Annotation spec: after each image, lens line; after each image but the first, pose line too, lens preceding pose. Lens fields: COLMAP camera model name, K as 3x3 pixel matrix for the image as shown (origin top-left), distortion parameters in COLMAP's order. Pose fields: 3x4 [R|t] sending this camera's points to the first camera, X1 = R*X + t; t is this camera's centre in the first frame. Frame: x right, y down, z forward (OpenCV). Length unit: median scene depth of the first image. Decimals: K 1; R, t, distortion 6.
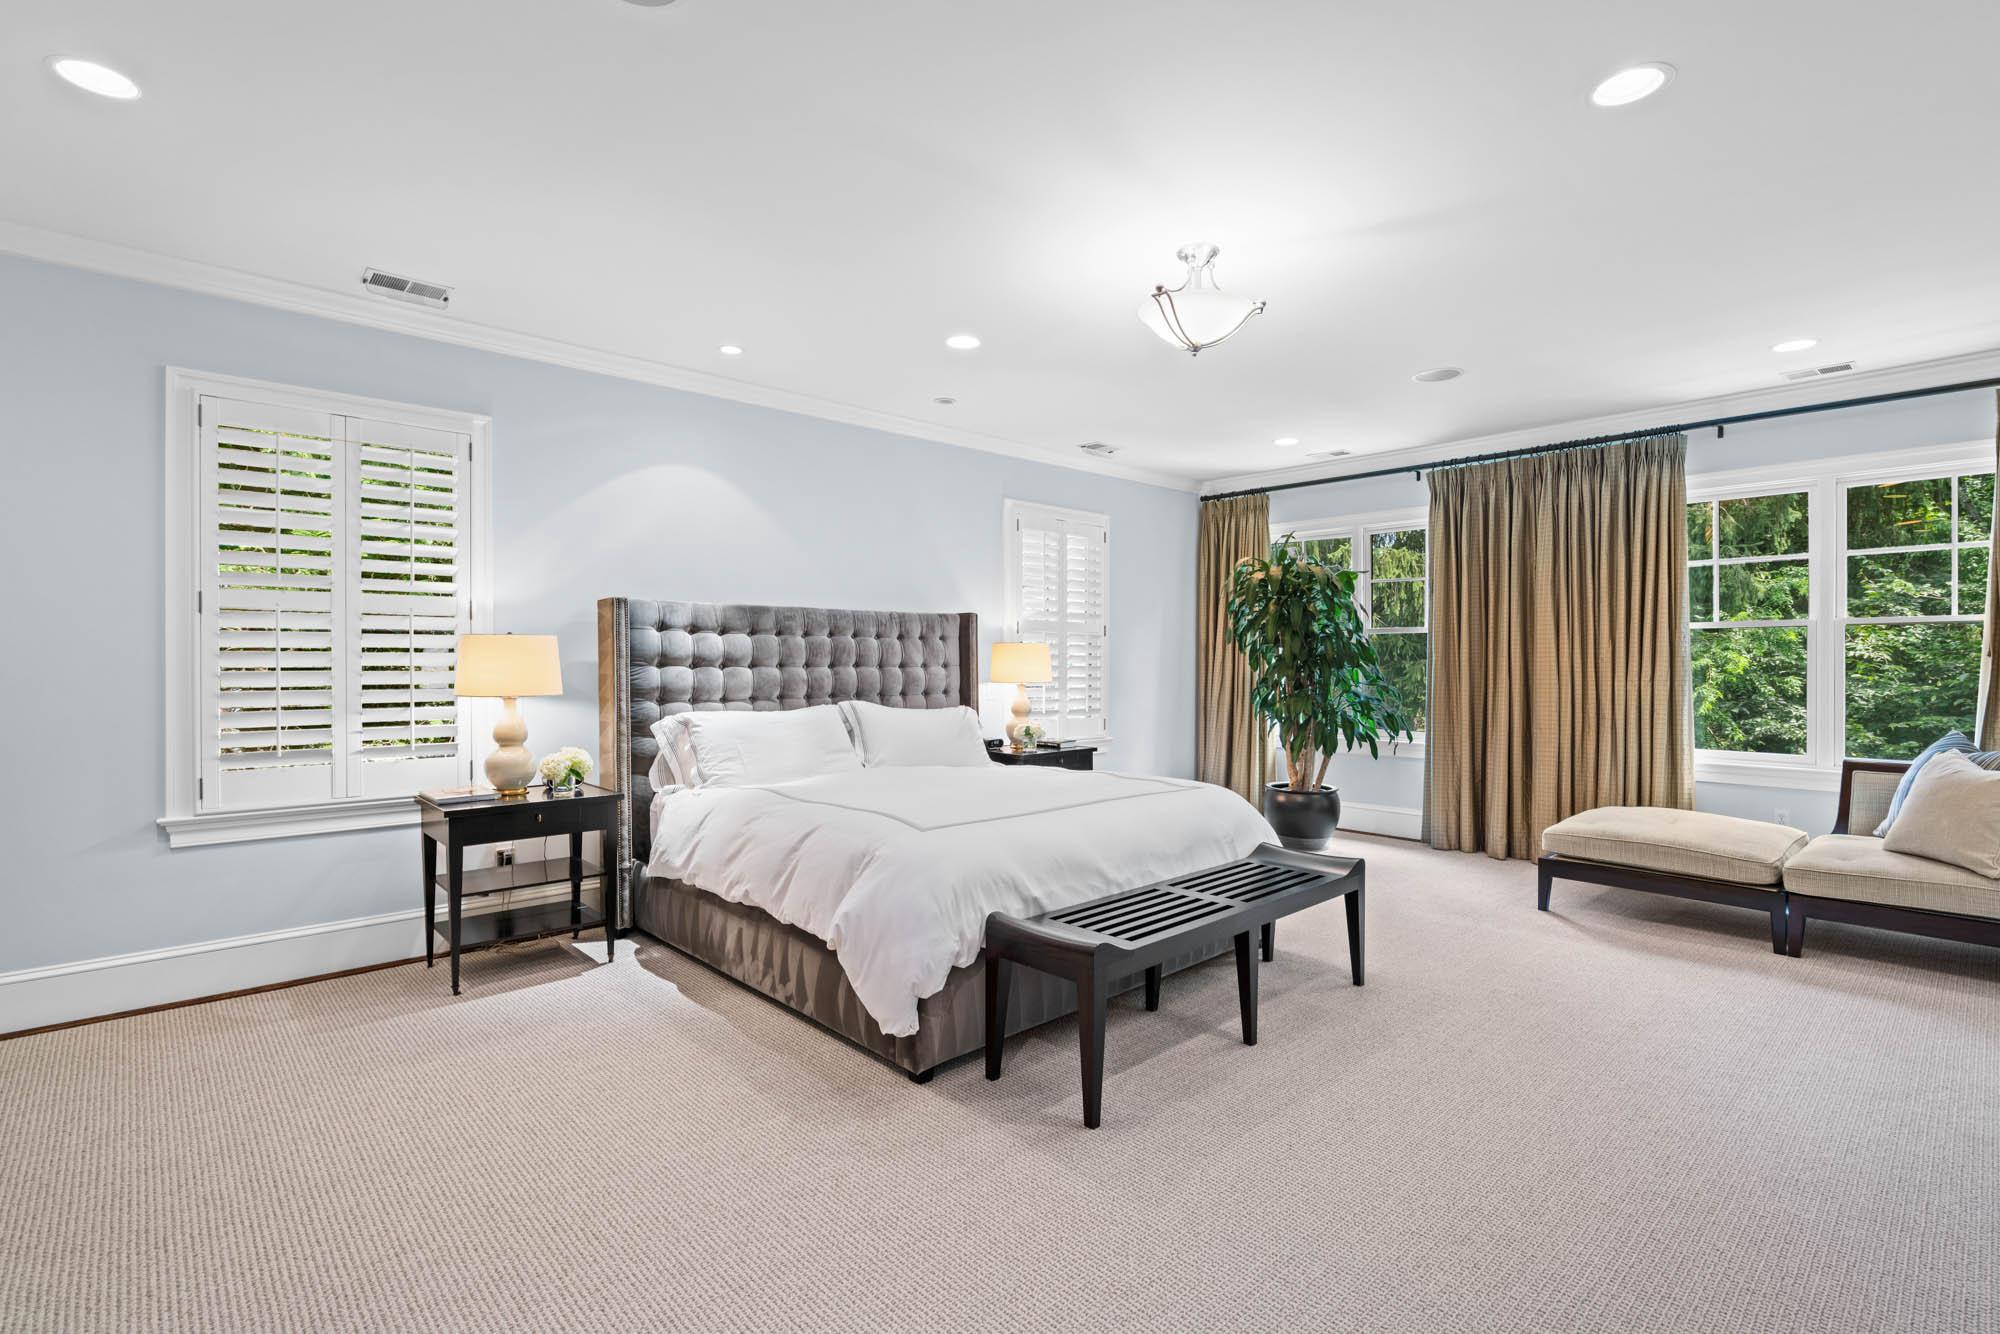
lens RADIAL K [[922.8, 0, 1007.2], [0, 922.8, 663.9], [0, 0, 1]] dist [-0.009225, 0.004042]
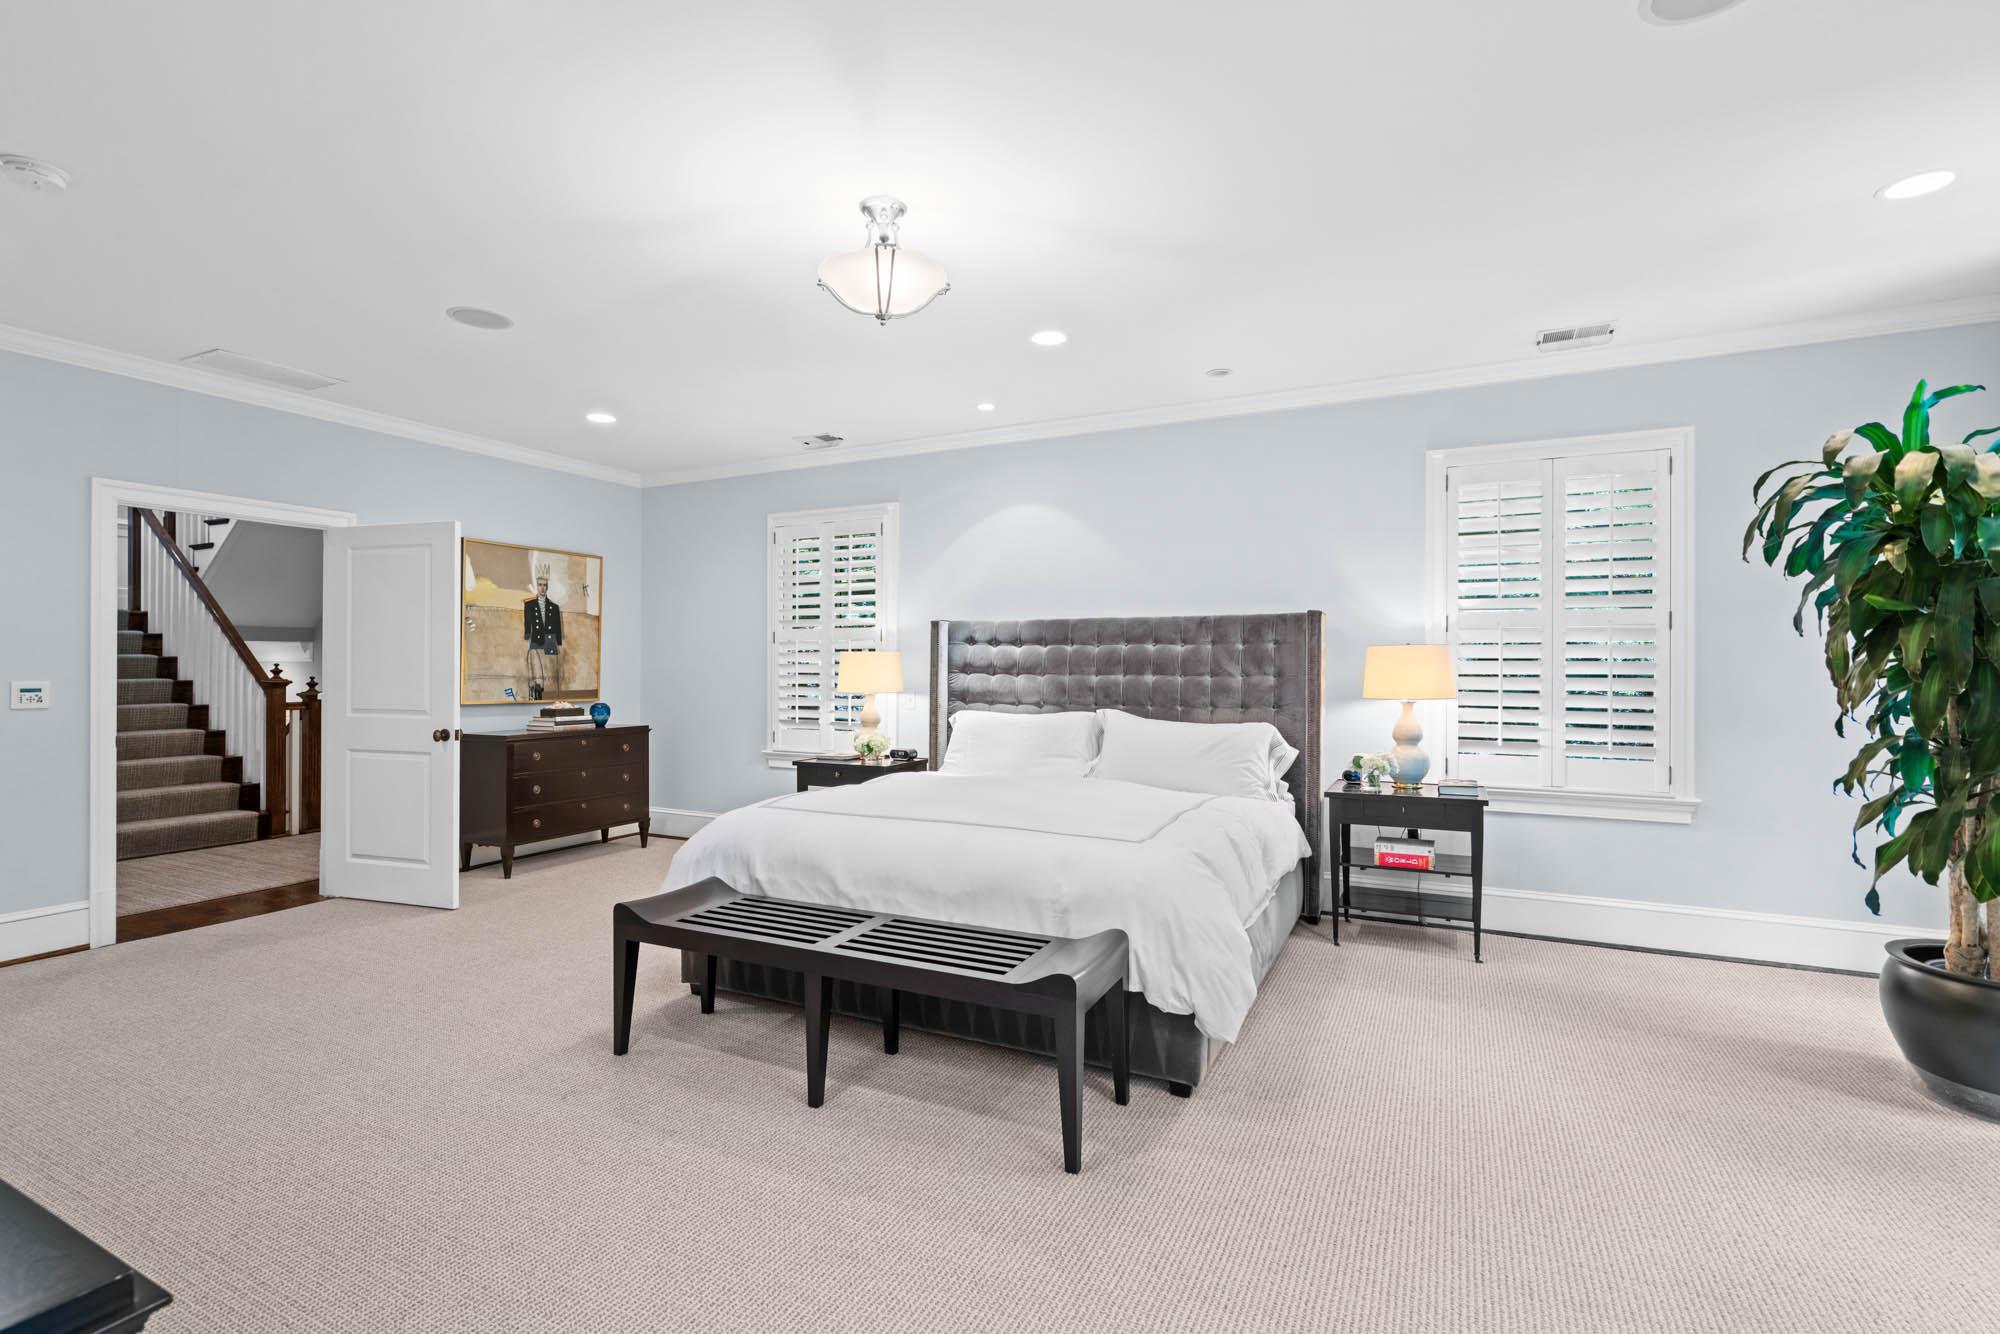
lens RADIAL K [[922.8, 0, 991.2], [0, 922.8, 660.9], [0, 0, 1]] dist [-0.009225, 0.004042]
pose [[0.345141, -0.003486, -0.938544, 0.763522], [-0.002282, 0.999987, -0.004554, -0.008244], [0.938548, 0.003714, 0.345129, 0.556230]]
